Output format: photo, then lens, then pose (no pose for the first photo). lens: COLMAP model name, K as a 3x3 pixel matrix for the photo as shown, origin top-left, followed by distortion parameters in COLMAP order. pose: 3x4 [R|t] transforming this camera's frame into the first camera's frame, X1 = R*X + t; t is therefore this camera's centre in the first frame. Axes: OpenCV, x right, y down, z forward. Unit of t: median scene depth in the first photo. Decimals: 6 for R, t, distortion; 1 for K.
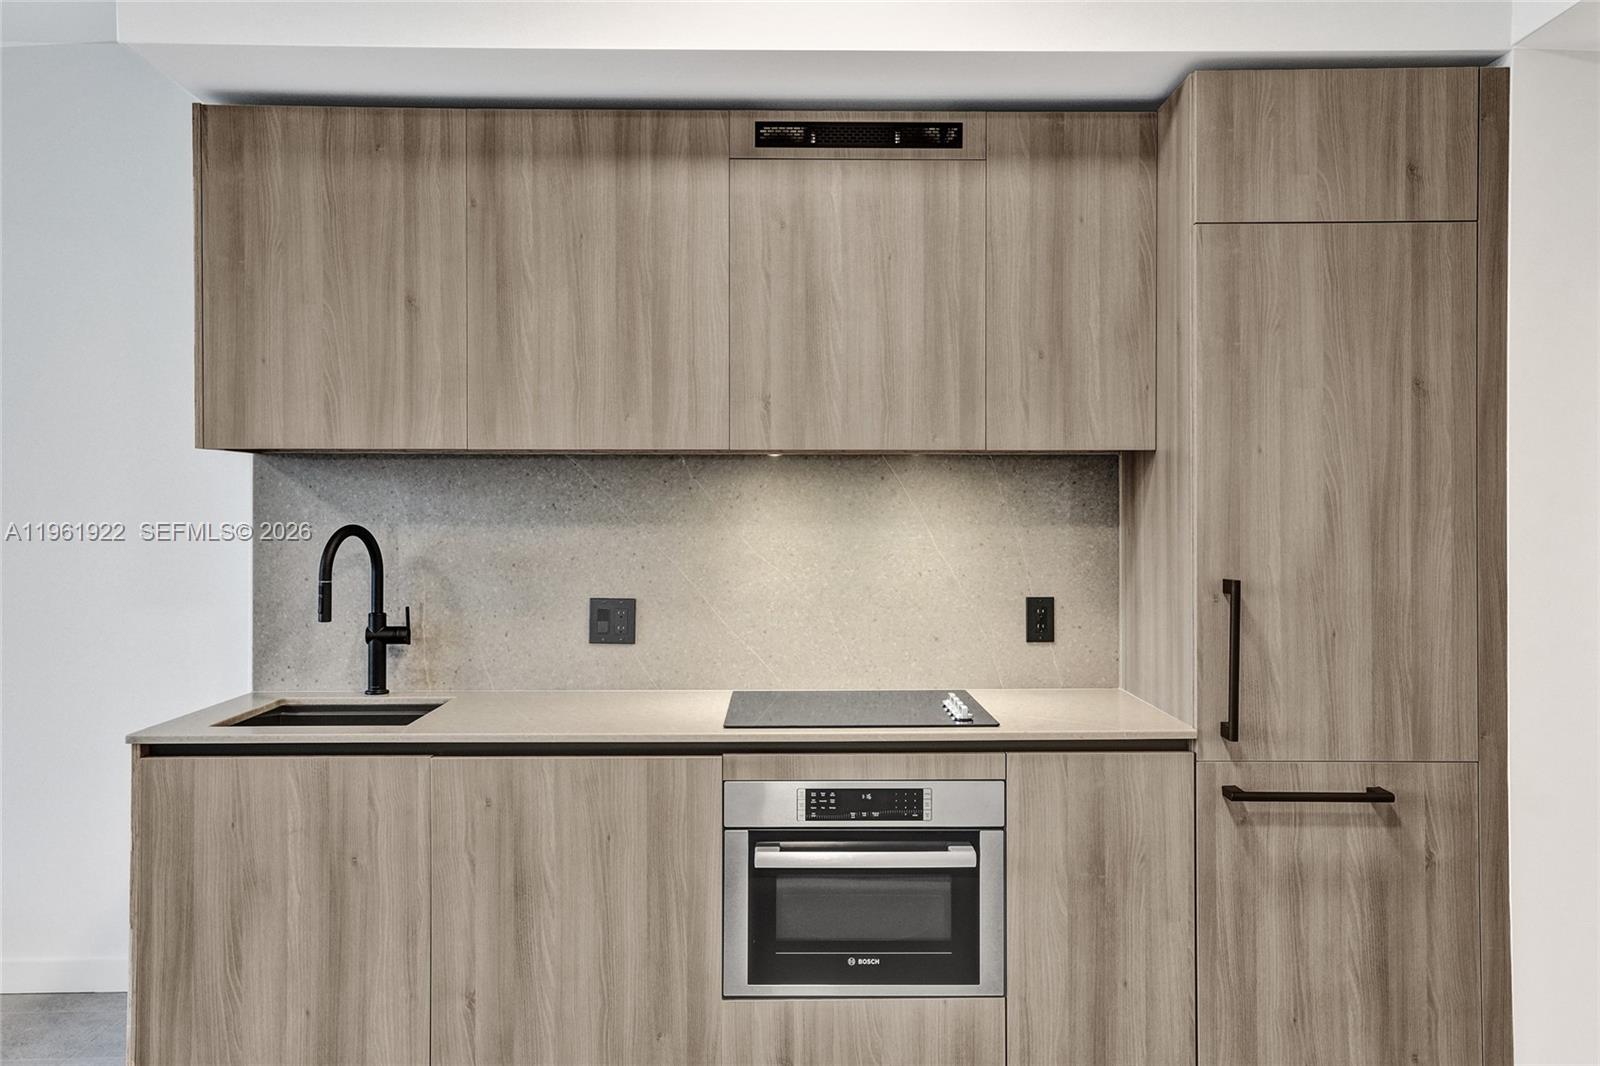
lens RADIAL K [[1284.1, 0, 808.0], [0, 1284.1, 508.0], [0, 0, 1]] dist [0.013332, 0.006079]
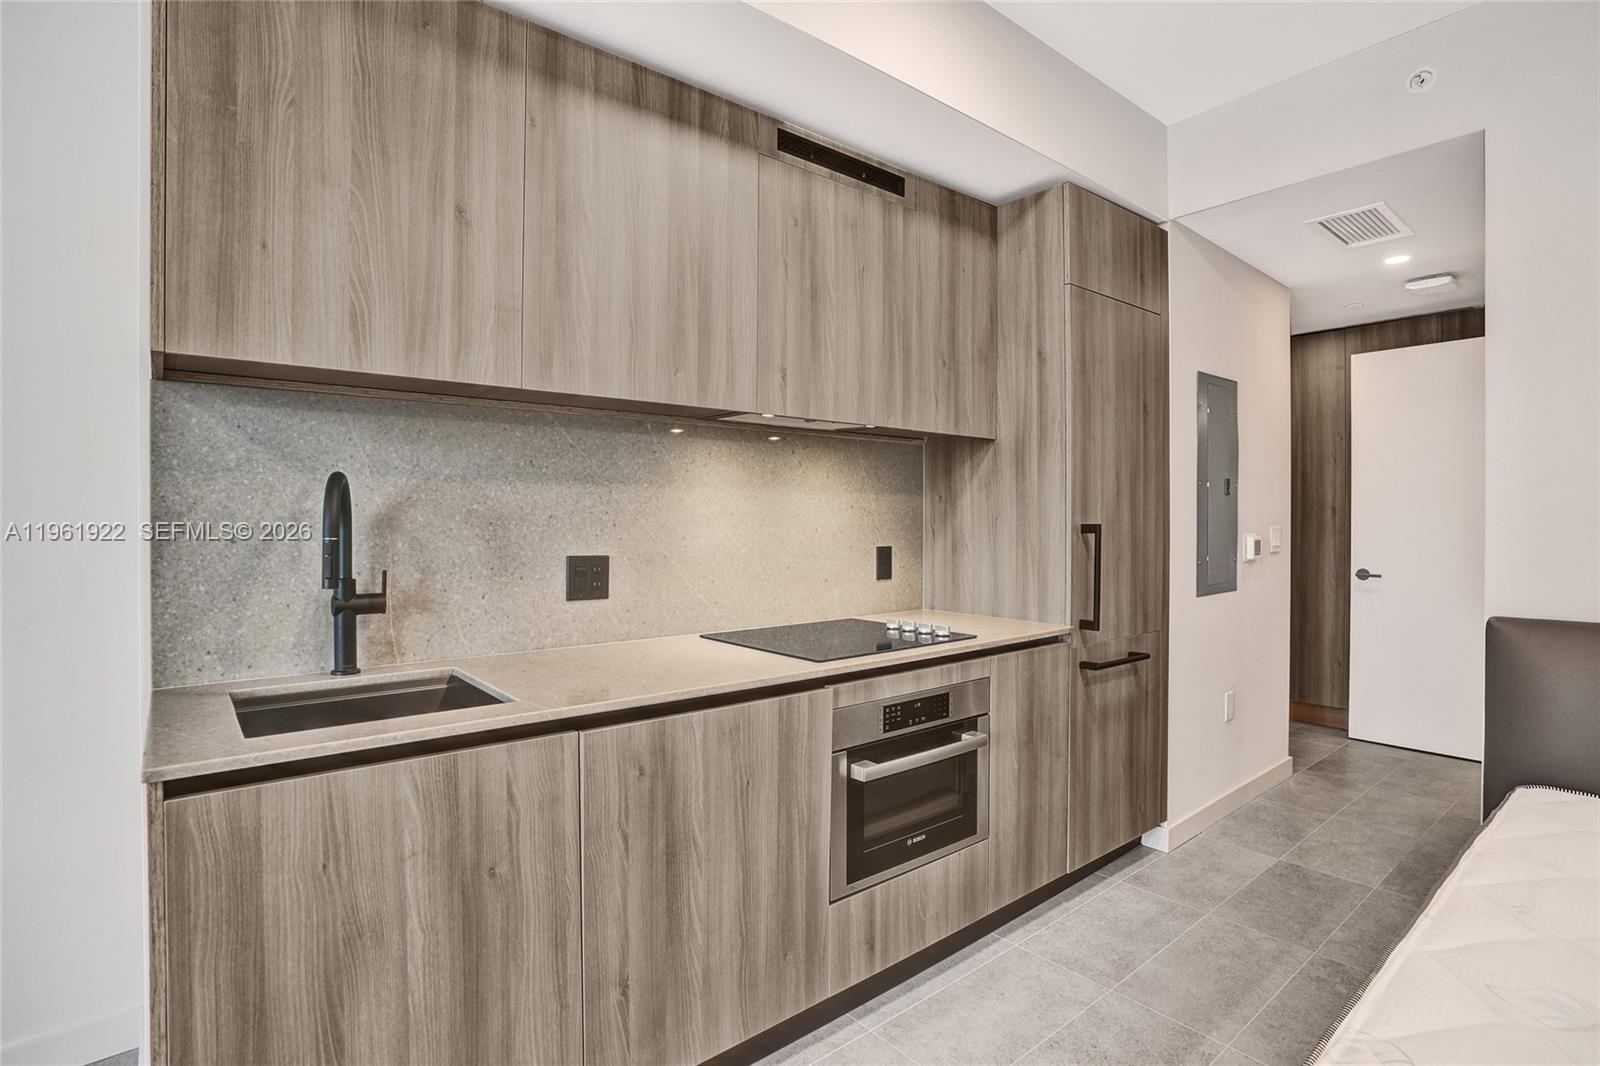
lens RADIAL K [[785.9, 0, 805.7], [0, 785.9, 525.7], [0, 0, 1]] dist [-0.066444, 0.025118]
pose [[0.783058, -0.004621, 0.621931, -0.489781], [-0.000346, 0.999969, 0.007865, 0.050185], [-0.621949, -0.006374, 0.783032, 0.488925]]
